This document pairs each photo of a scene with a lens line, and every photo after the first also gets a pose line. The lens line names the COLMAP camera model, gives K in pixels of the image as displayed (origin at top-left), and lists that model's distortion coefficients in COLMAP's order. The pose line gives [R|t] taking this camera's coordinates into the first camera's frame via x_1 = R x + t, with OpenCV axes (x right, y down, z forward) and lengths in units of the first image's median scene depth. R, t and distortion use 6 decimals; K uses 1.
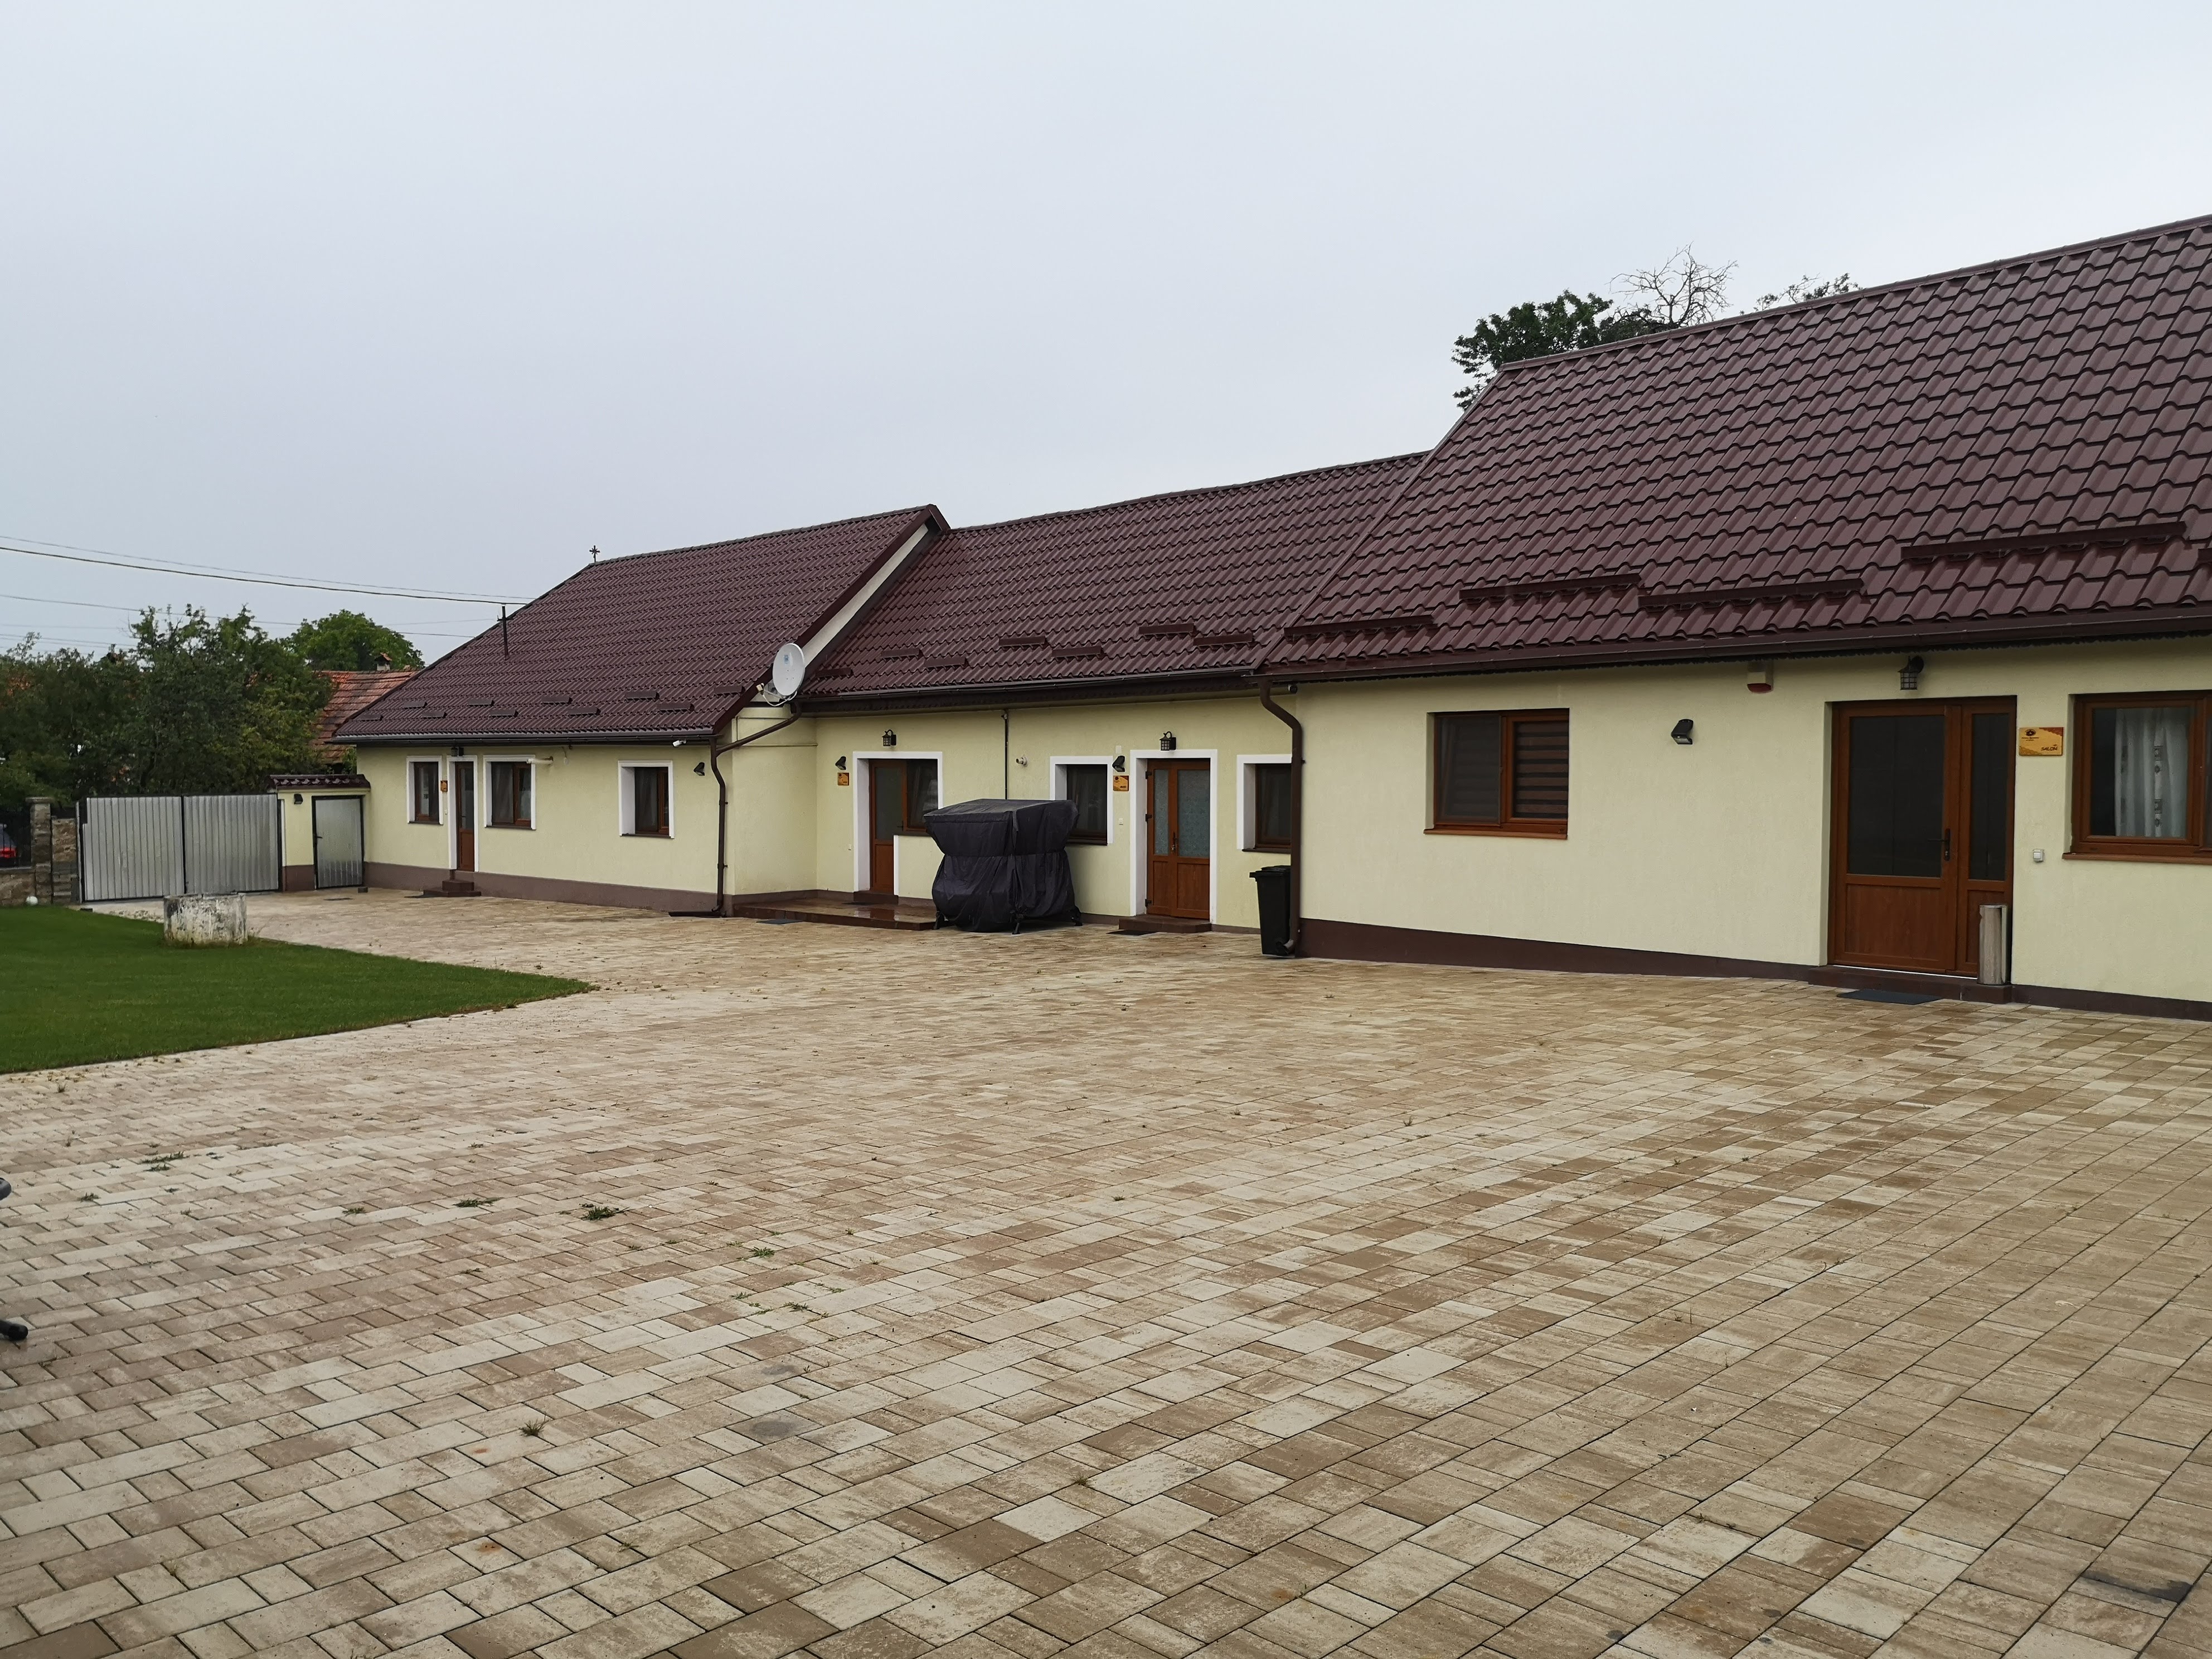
lens RADIAL K [[1735.7, 0, 1106.0], [0, 1735.7, 829.5], [0, 0, 1]] dist [-0.002521, -0.000727]
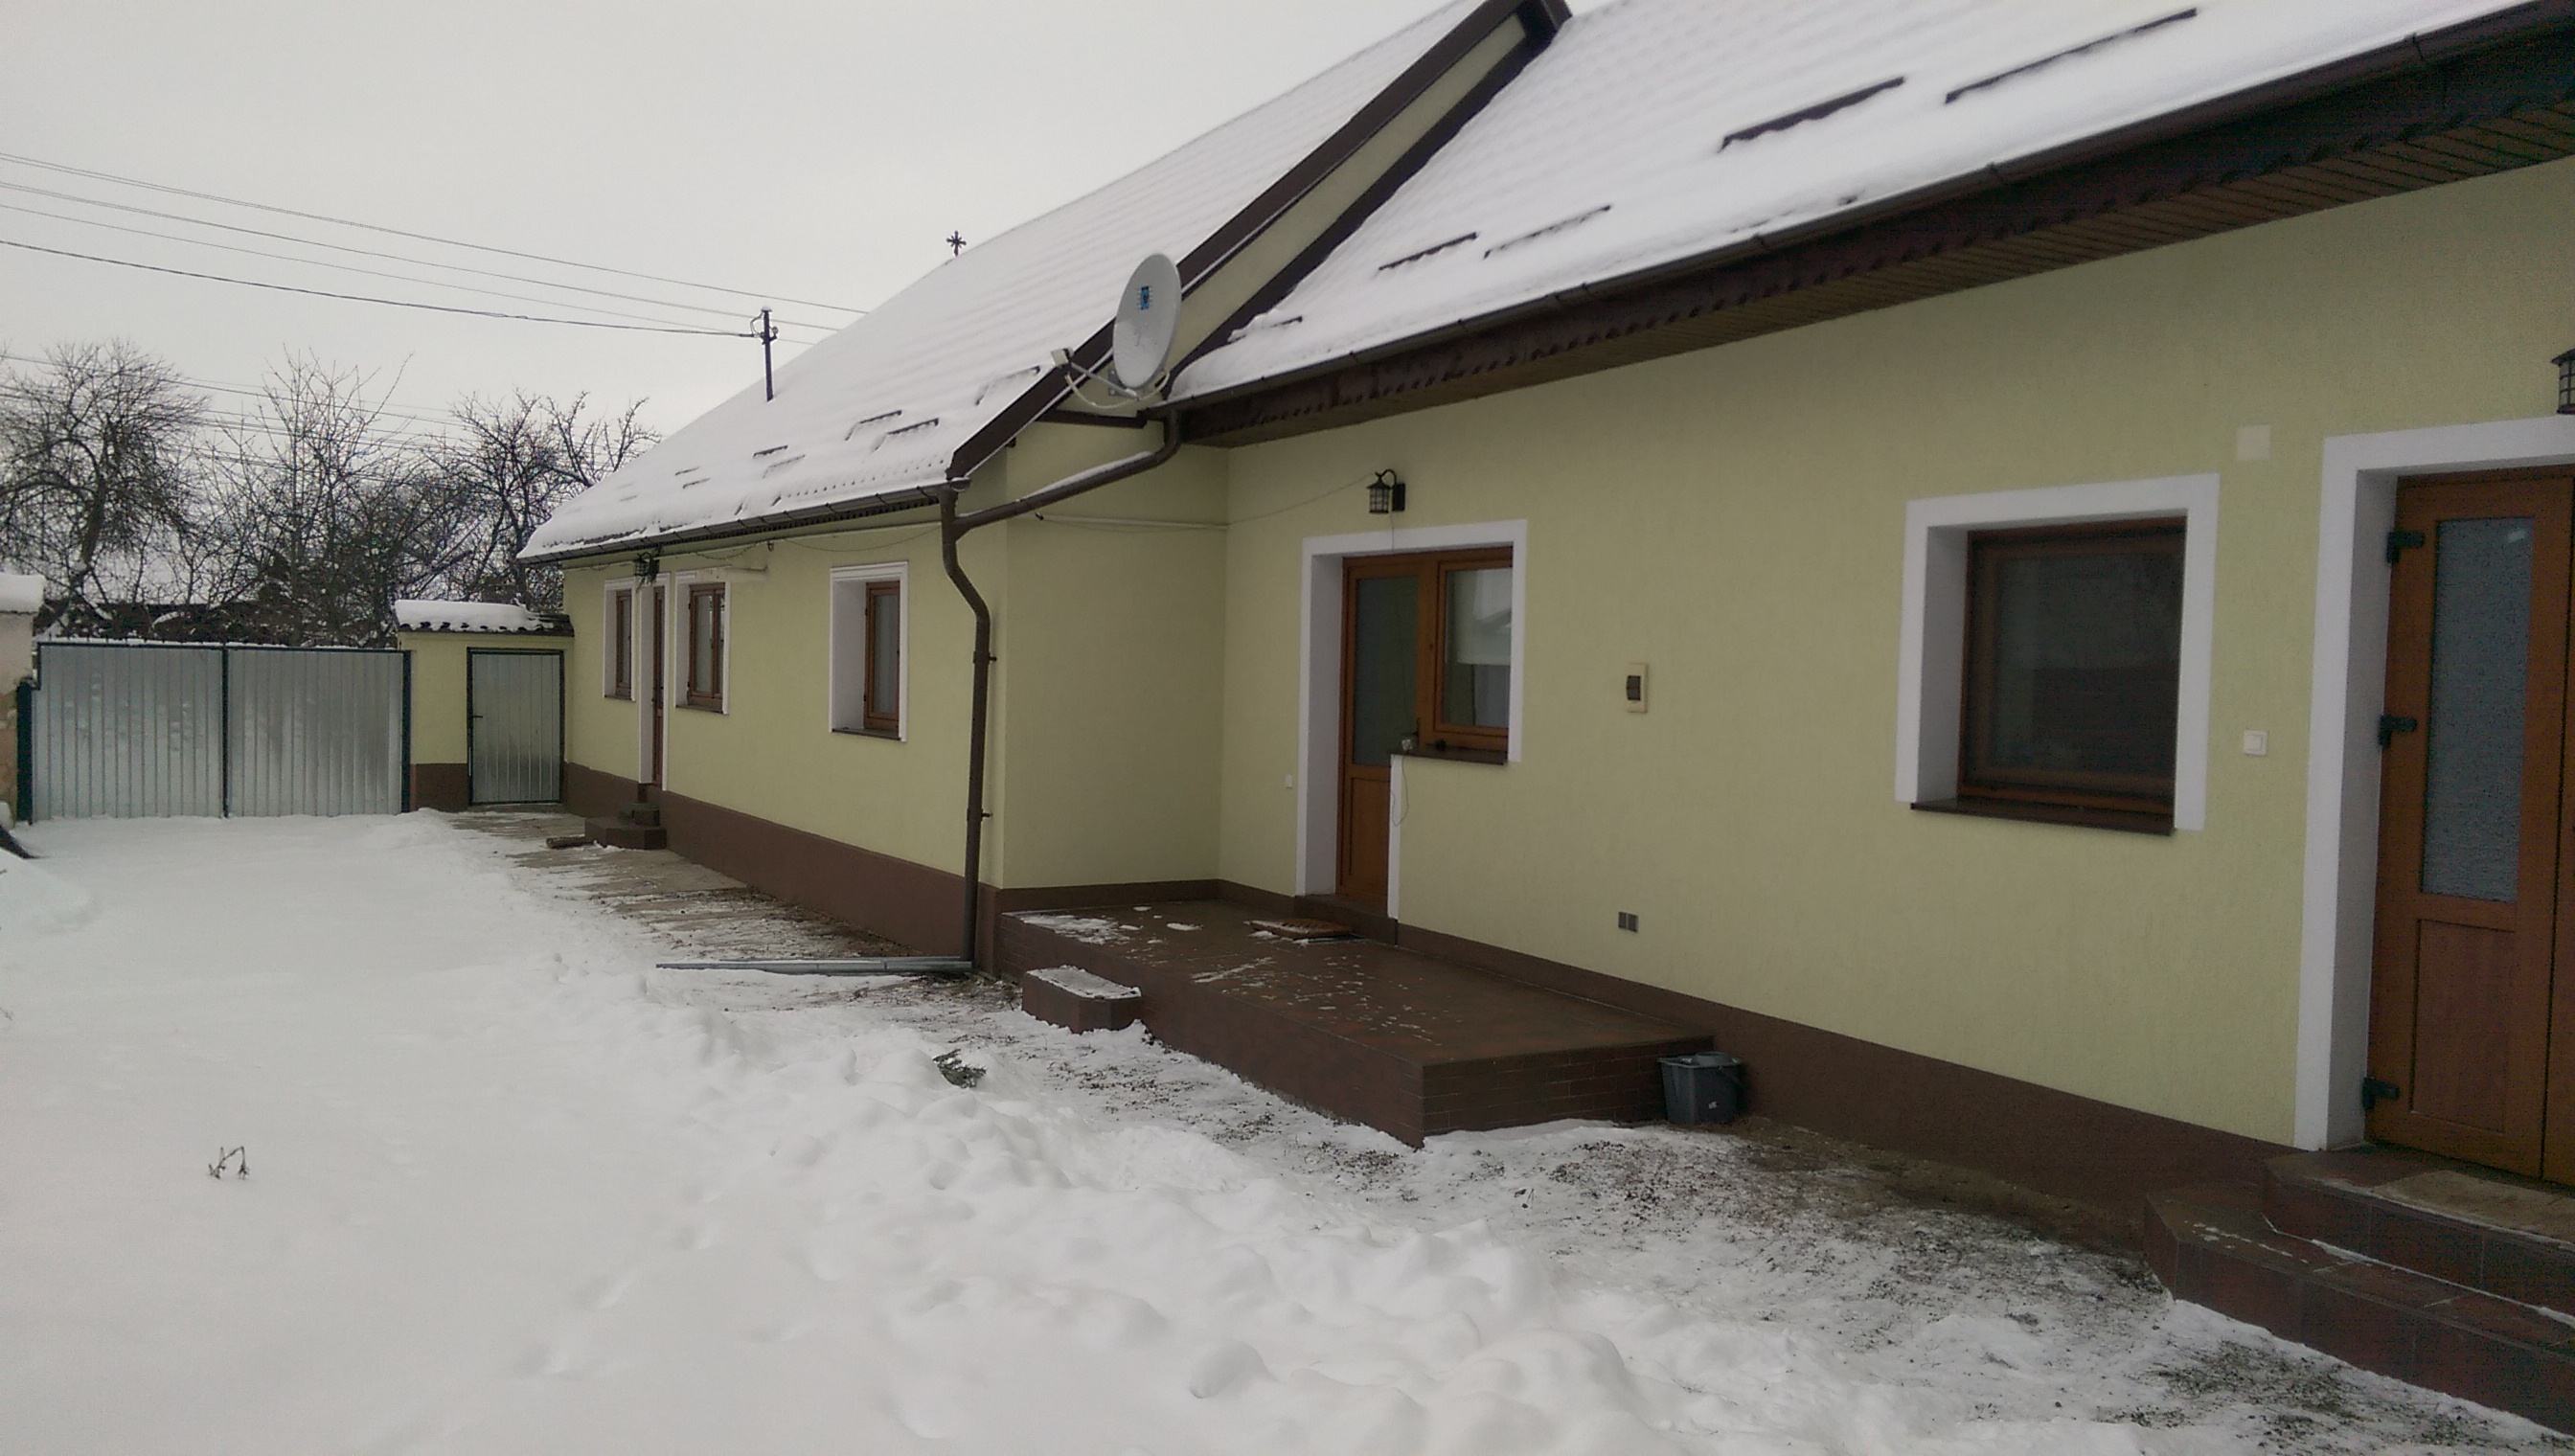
lens RADIAL K [[1812.3, 0, 1287.5], [0, 1812.3, 728.0], [0, 0, 1]] dist [0.109863, -0.148409]
pose [[0.970920, 0.034026, -0.236973, -0.049810], [-0.035275, 0.999377, -0.001032, -0.001232], [0.236790, 0.009361, 0.971516, 0.594333]]
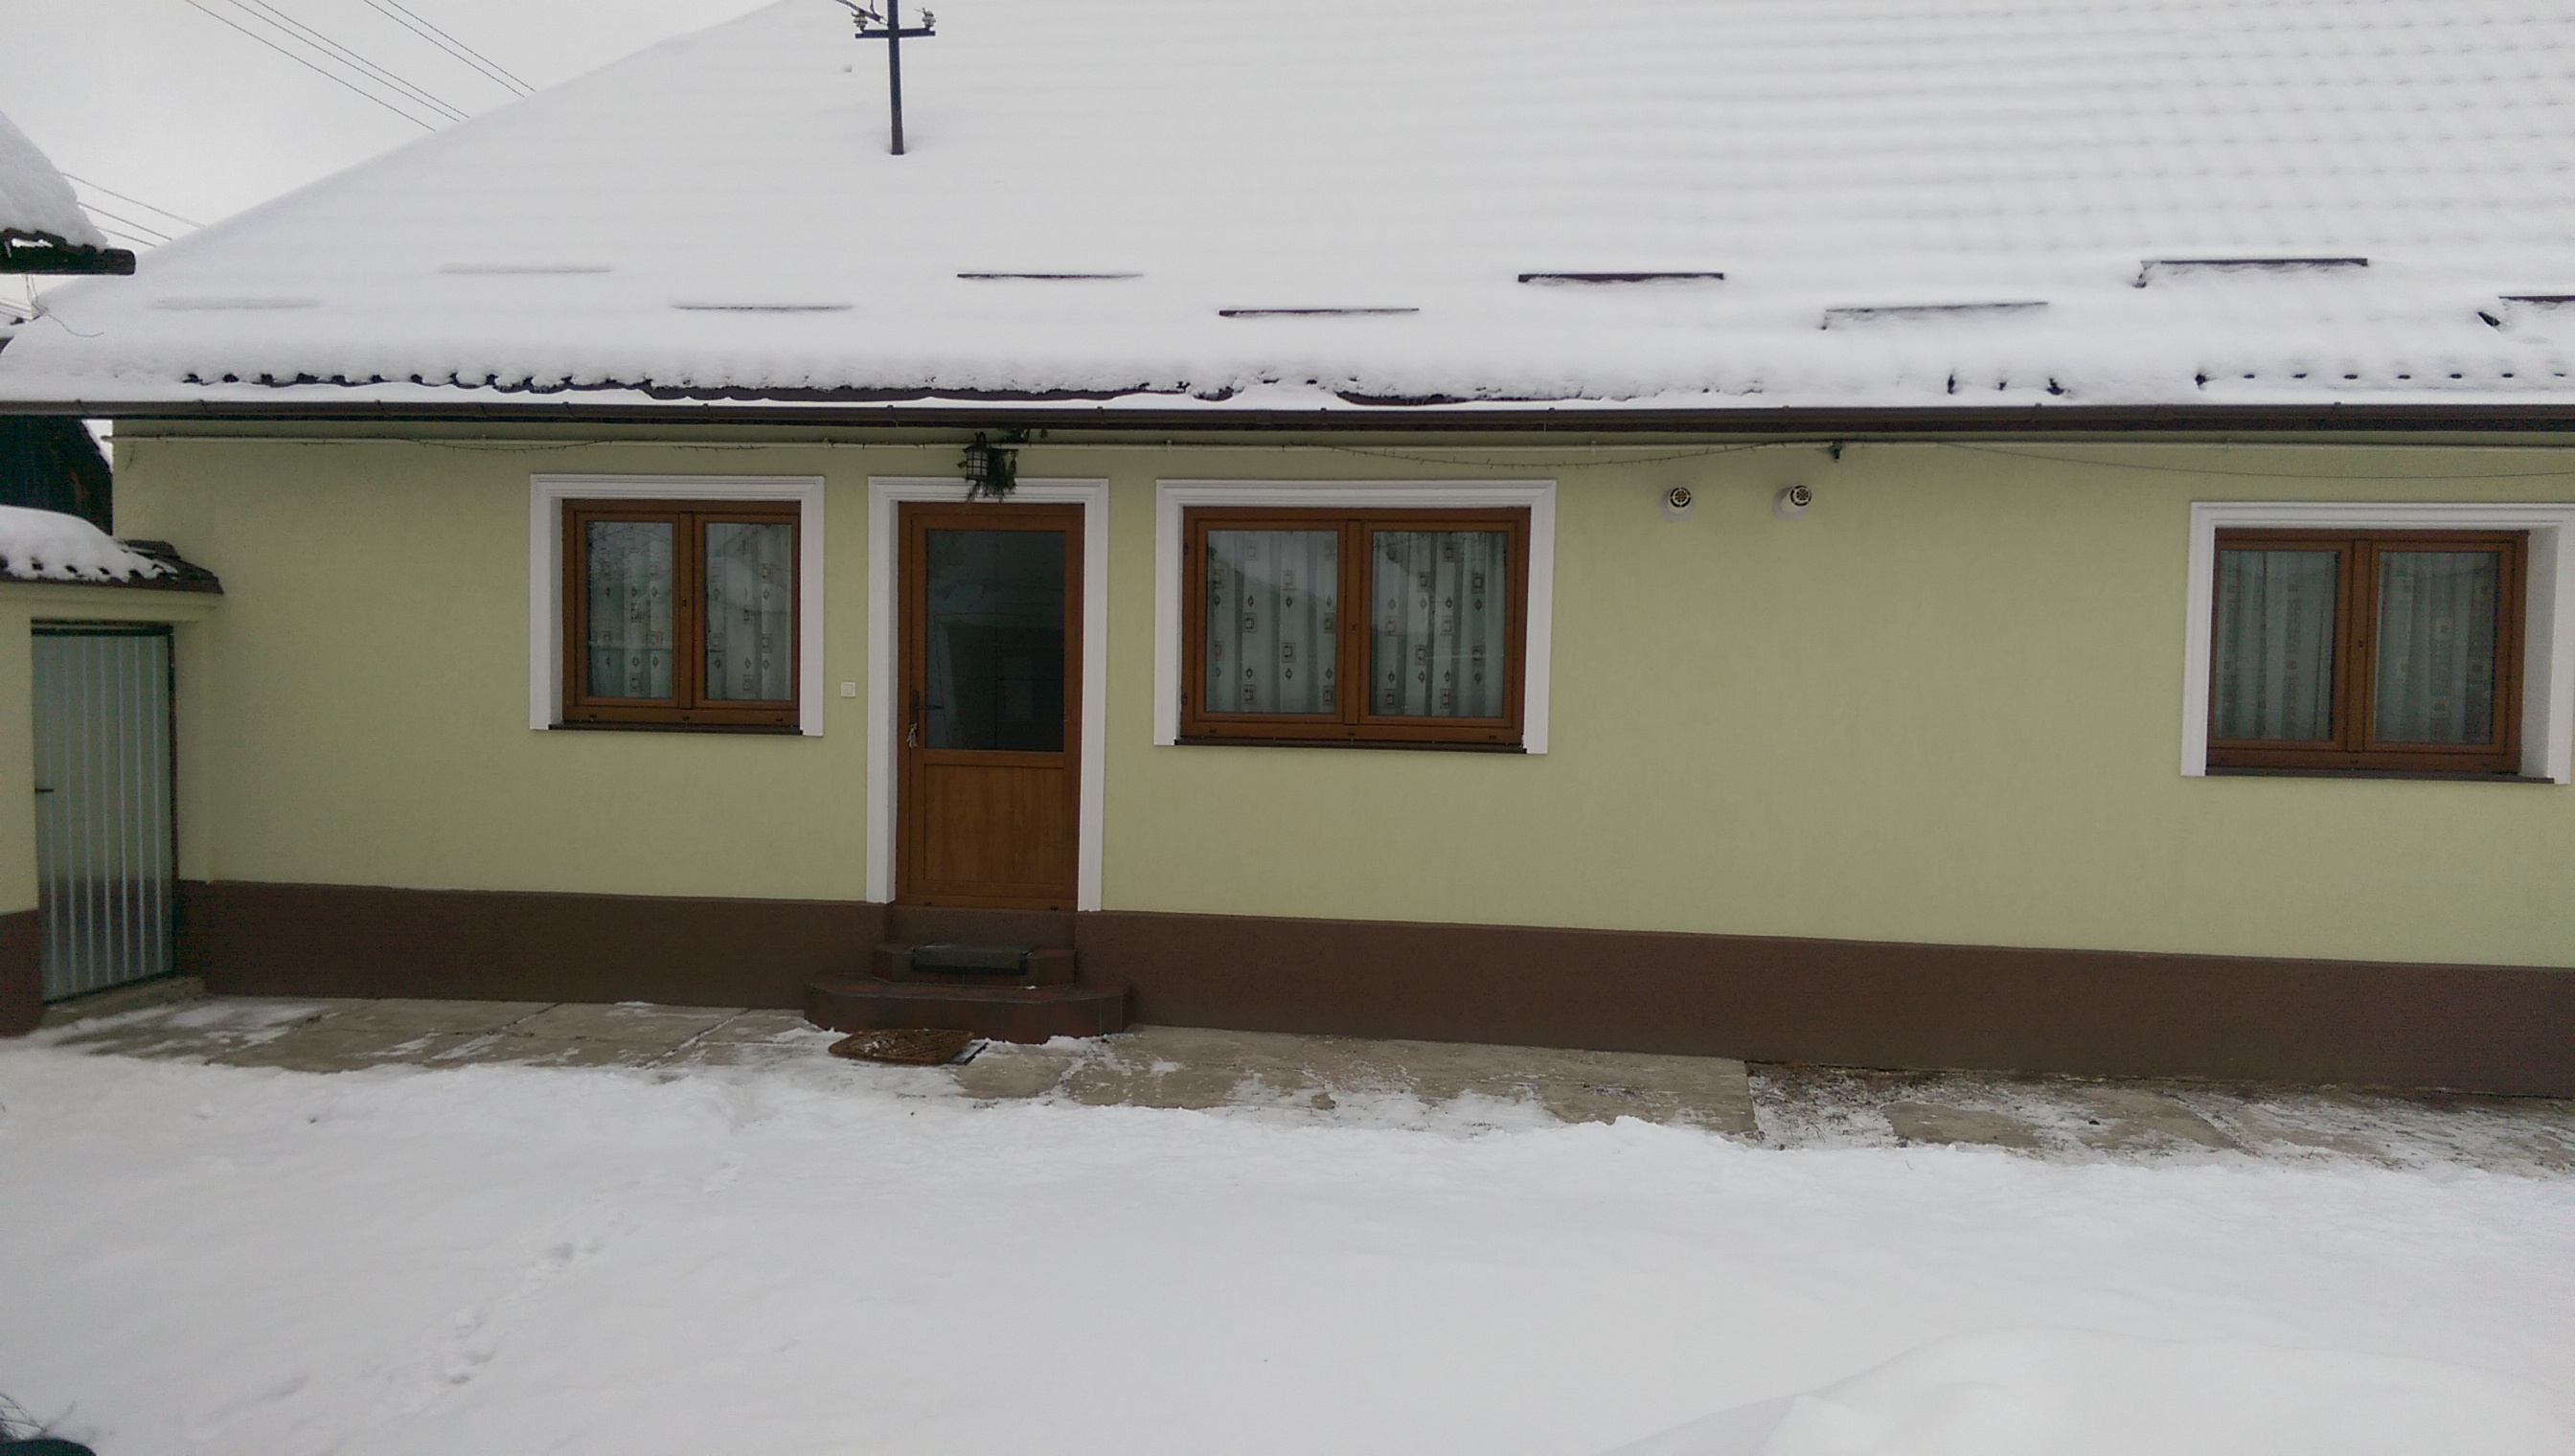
lens RADIAL K [[1812.3, 0, 1287.5], [0, 1812.3, 728.0], [0, 0, 1]] dist [0.109863, -0.148409]
pose [[0.779928, -0.013905, 0.625714, -0.626183], [0.008225, 0.999895, 0.011968, -0.008102], [-0.625815, -0.004188, 0.779960, 0.909075]]
